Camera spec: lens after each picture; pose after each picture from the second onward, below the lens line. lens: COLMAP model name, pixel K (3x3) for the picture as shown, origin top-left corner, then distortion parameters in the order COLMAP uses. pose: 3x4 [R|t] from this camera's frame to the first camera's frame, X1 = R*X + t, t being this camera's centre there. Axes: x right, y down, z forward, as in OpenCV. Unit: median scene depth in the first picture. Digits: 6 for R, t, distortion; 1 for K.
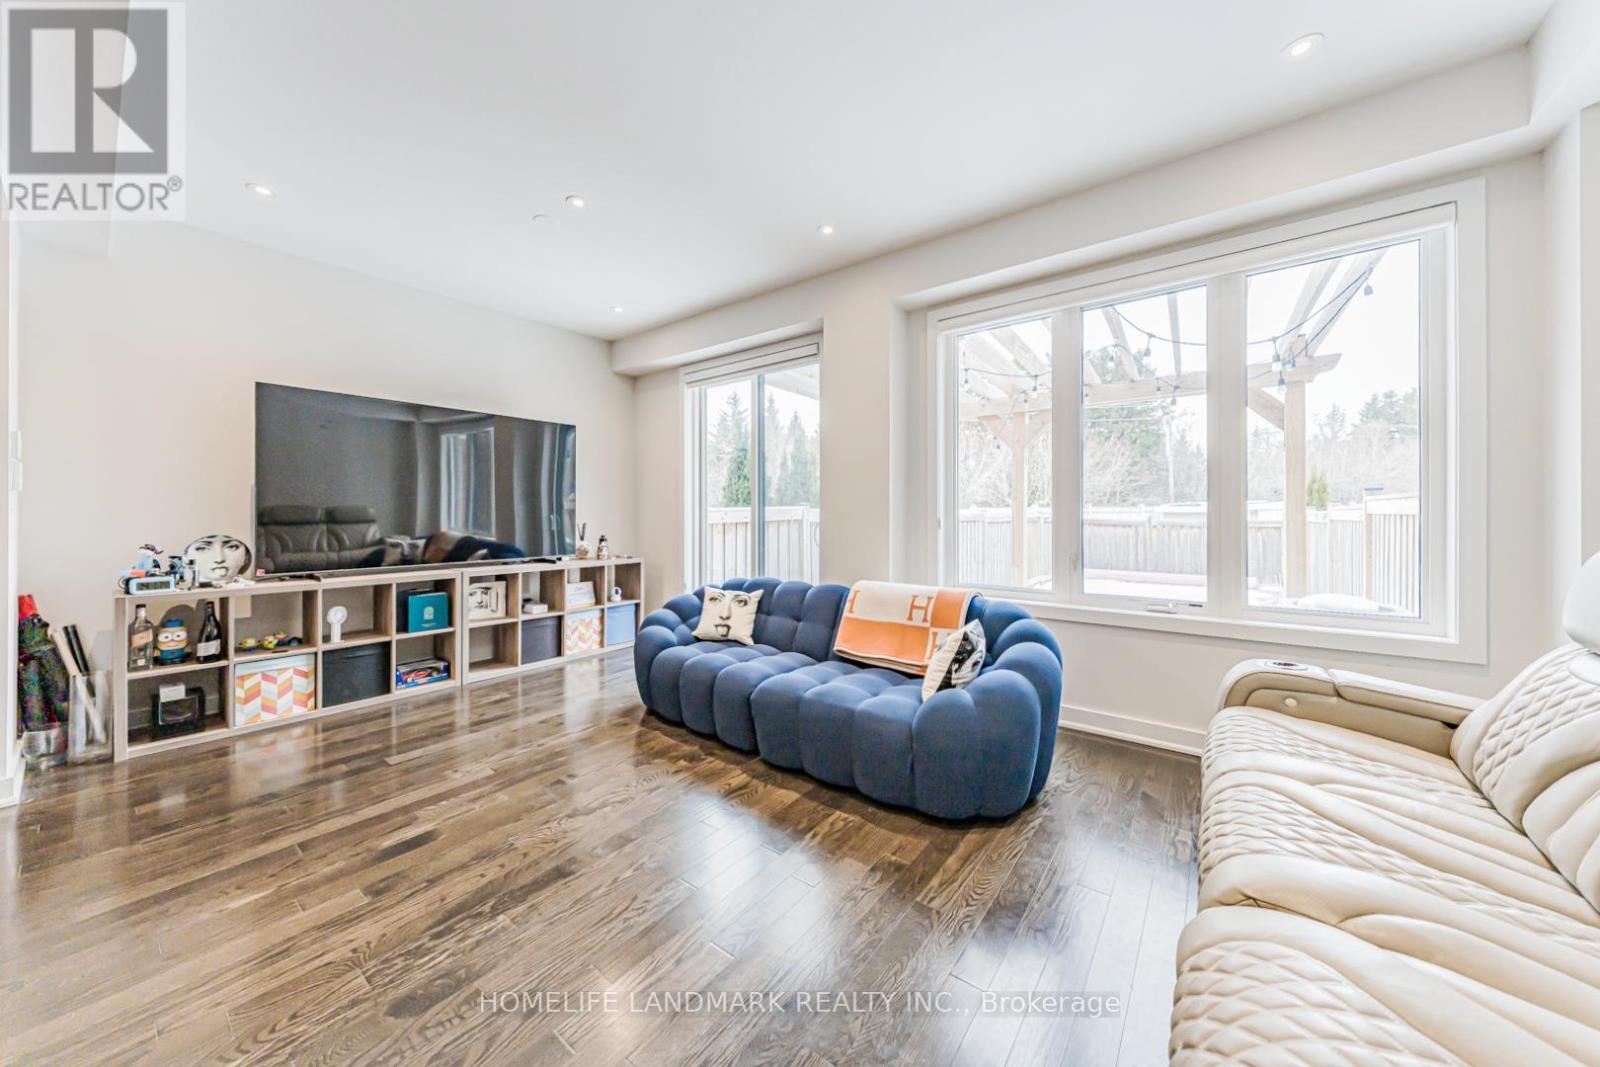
lens RADIAL K [[549.8, 0, 792.3], [0, 549.8, 513.7], [0, 0, 1]] dist [-0.002476, 0.000648]
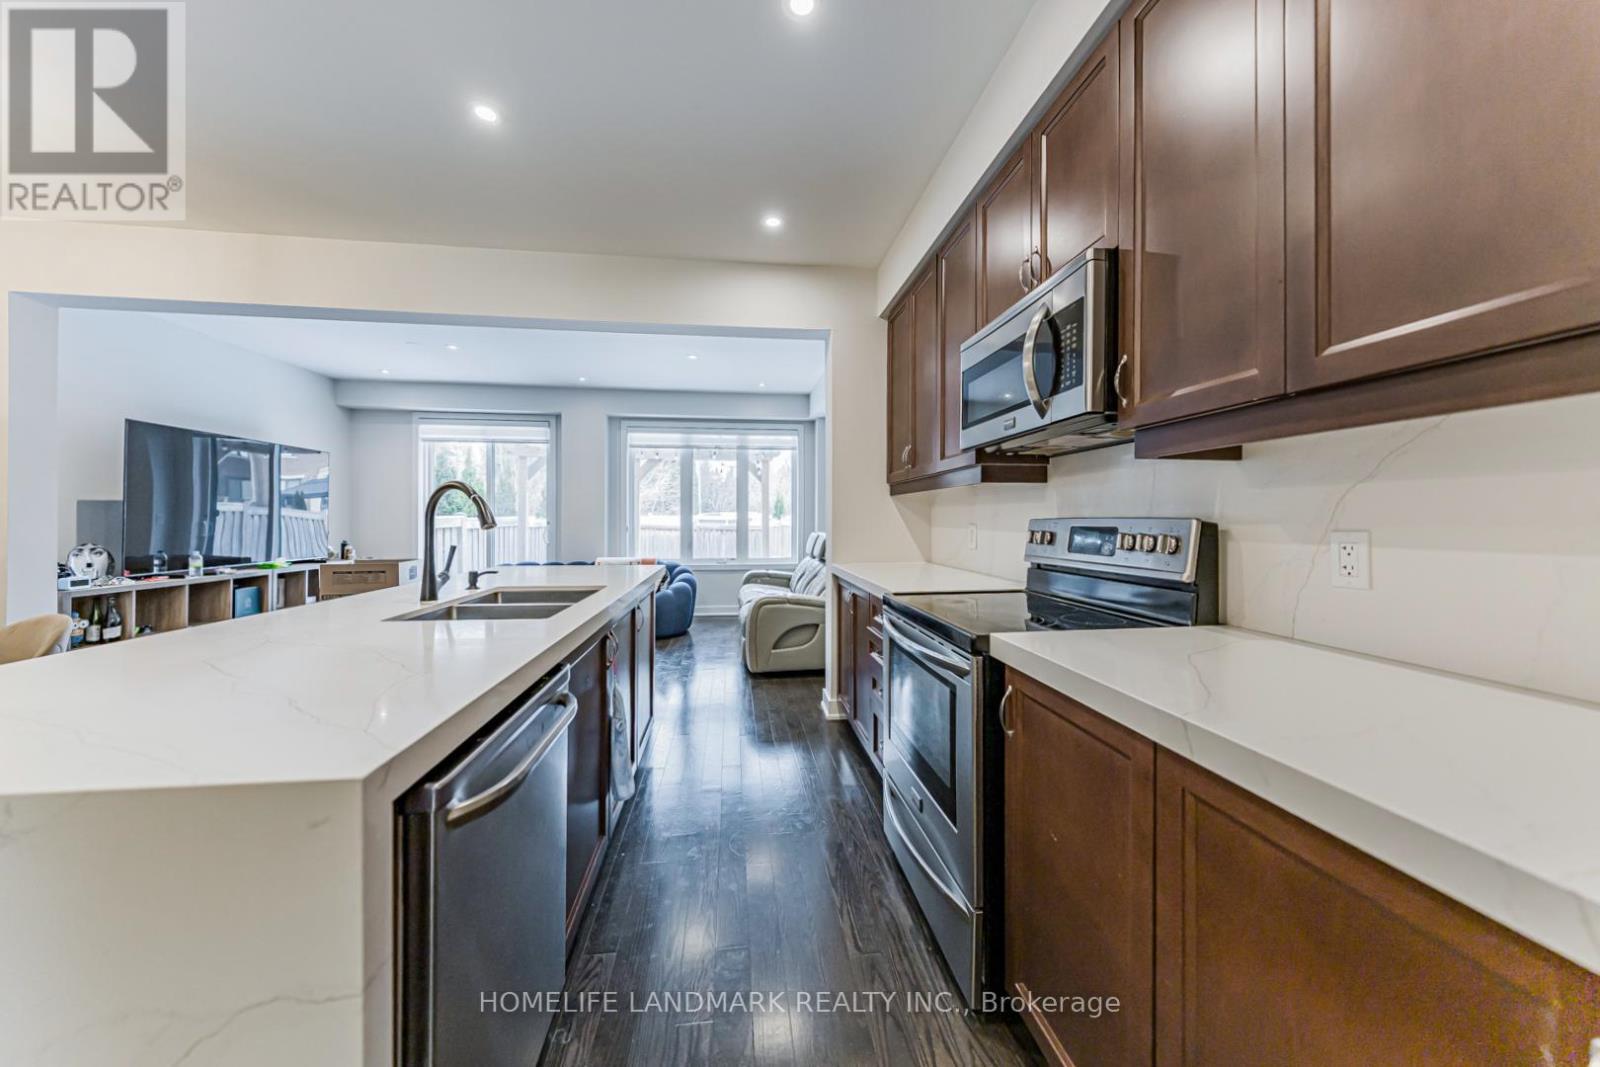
lens RADIAL K [[549.8, 0, 794.7], [0, 549.8, 516.9], [0, 0, 1]] dist [-0.002476, 0.000648]
pose [[0.711007, 0.006463, 0.703155, -0.745119], [-0.003030, 0.999977, -0.006127, -0.015321], [-0.703178, 0.002226, 0.711010, -0.885101]]
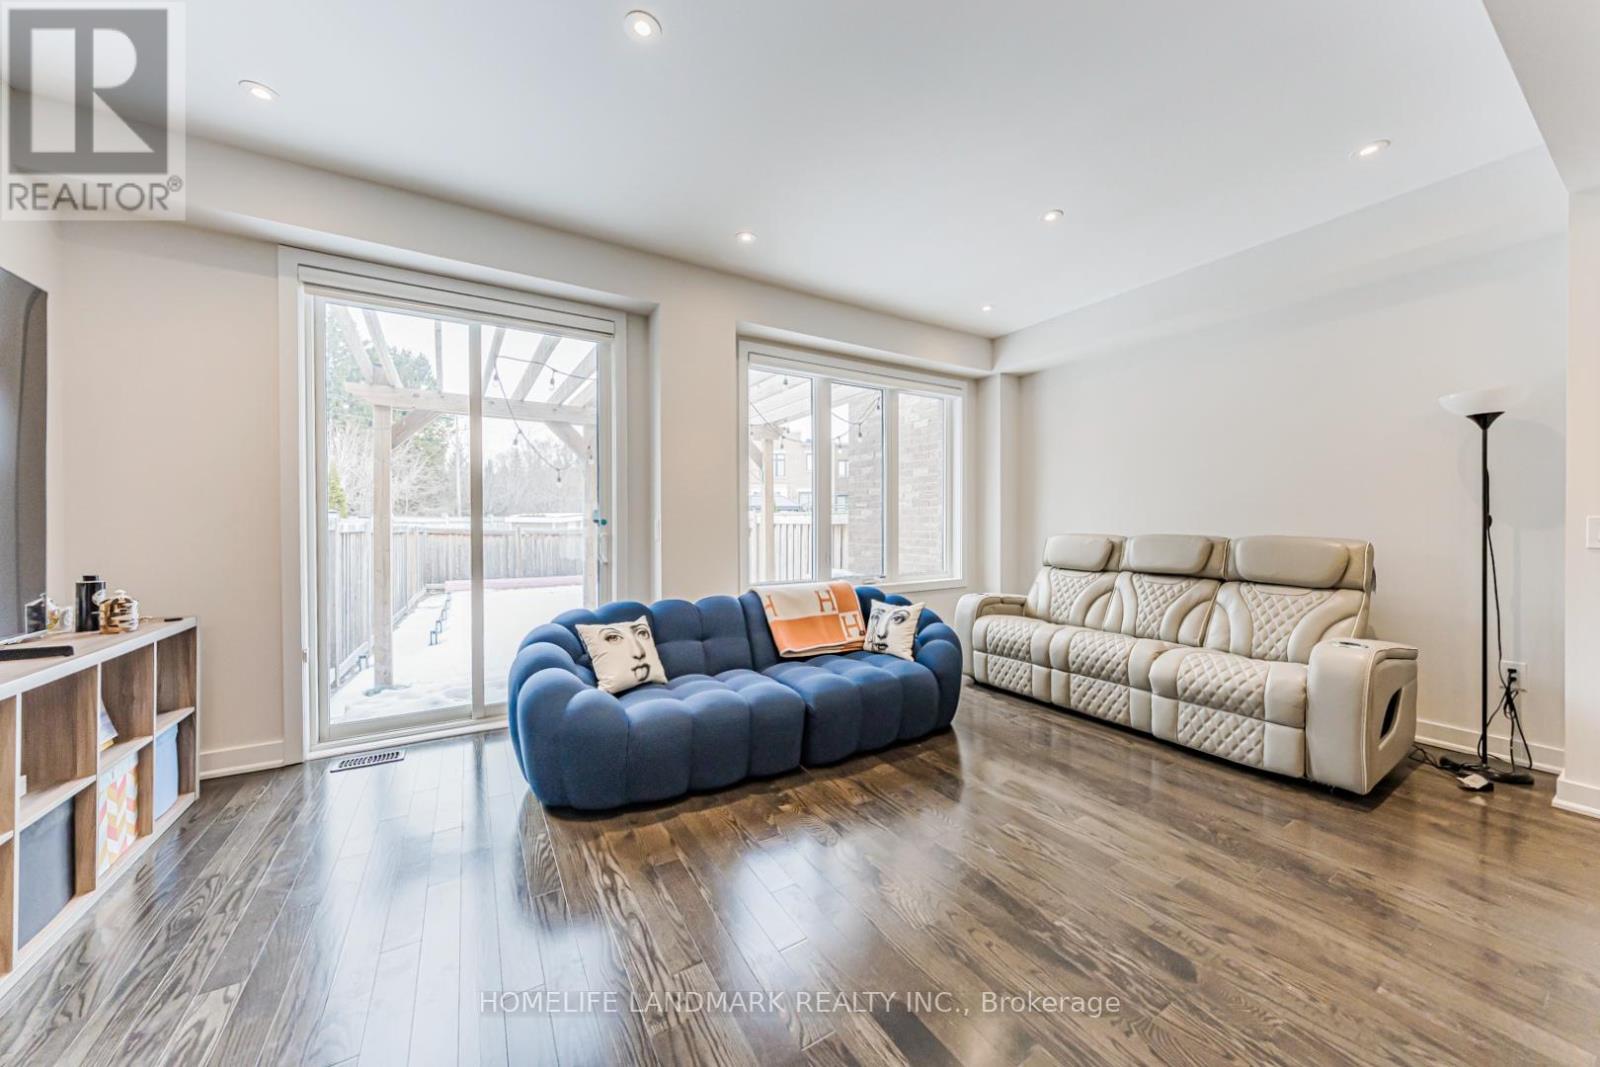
lens RADIAL K [[549.8, 0, 801.9], [0, 549.8, 527.0], [0, 0, 1]] dist [-0.002476, 0.000648]
pose [[0.355185, -0.006079, 0.934776, -0.812912], [-0.000117, 0.999979, 0.006548, 0.000593], [-0.934796, -0.002435, 0.355177, 0.538108]]
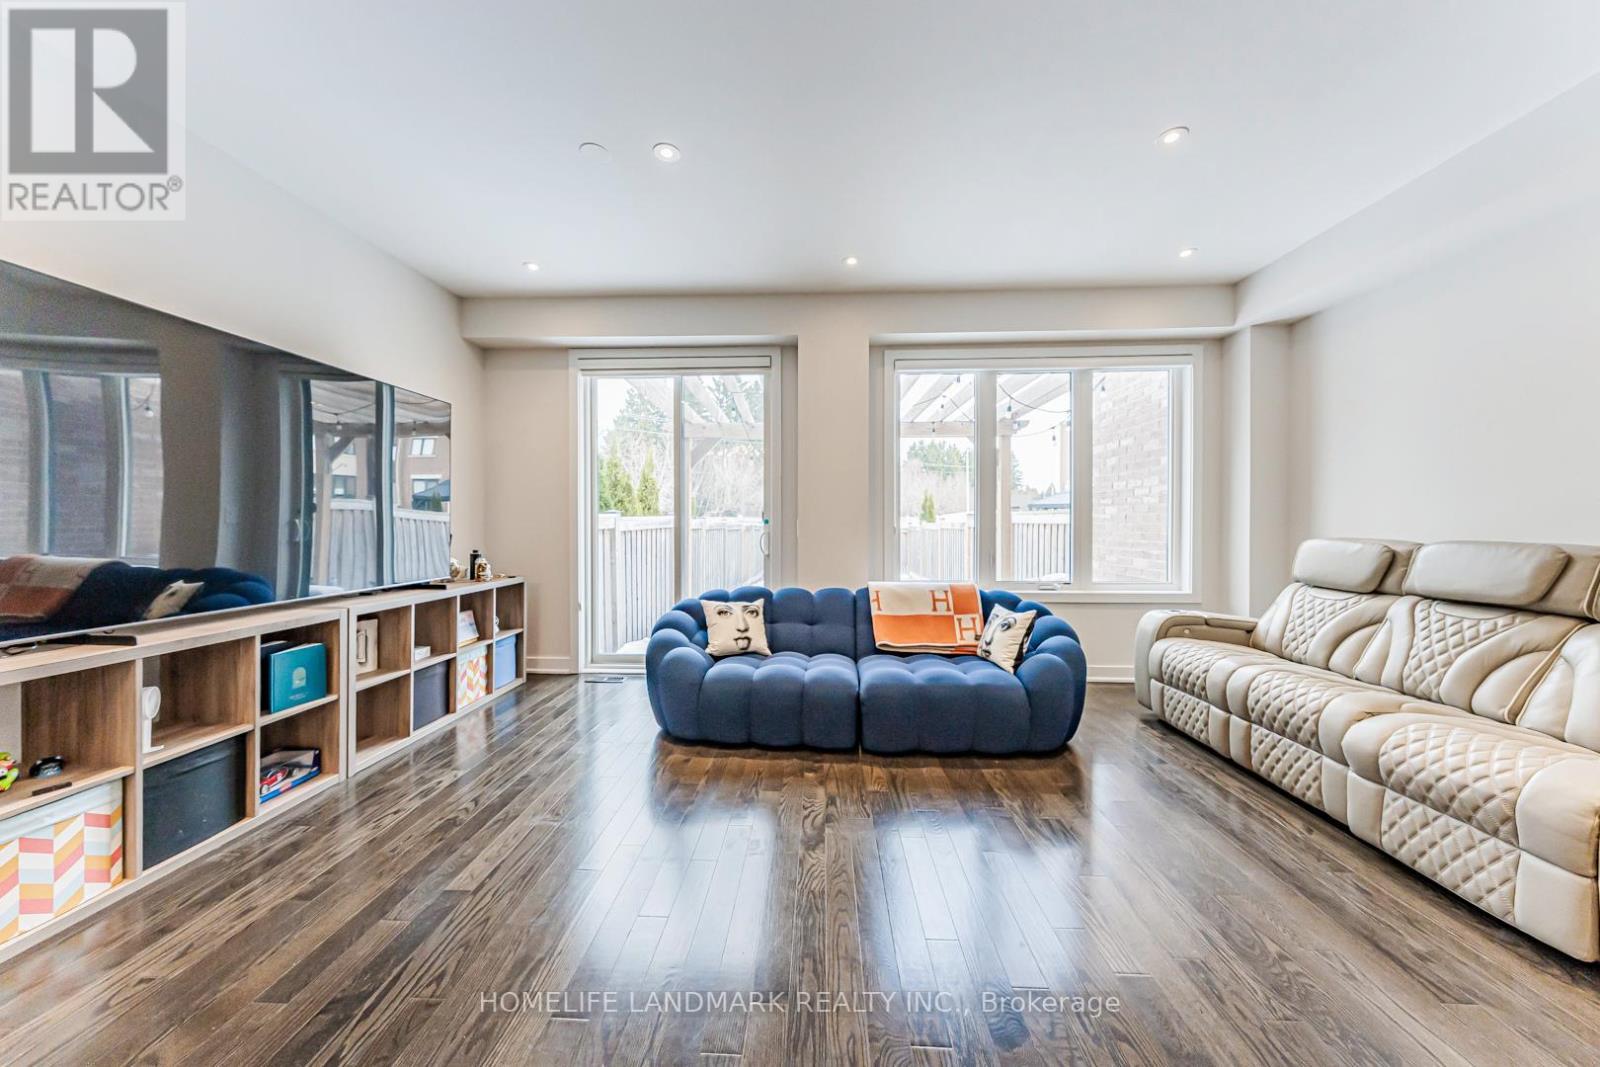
lens RADIAL K [[549.8, 0, 799.6], [0, 549.8, 523.3], [0, 0, 1]] dist [-0.002476, 0.000648]
pose [[0.816222, 0.000124, 0.577738, -0.631956], [-0.001571, 0.999997, 0.002006, 0.000122], [-0.577736, -0.002545, 0.816220, 0.167795]]
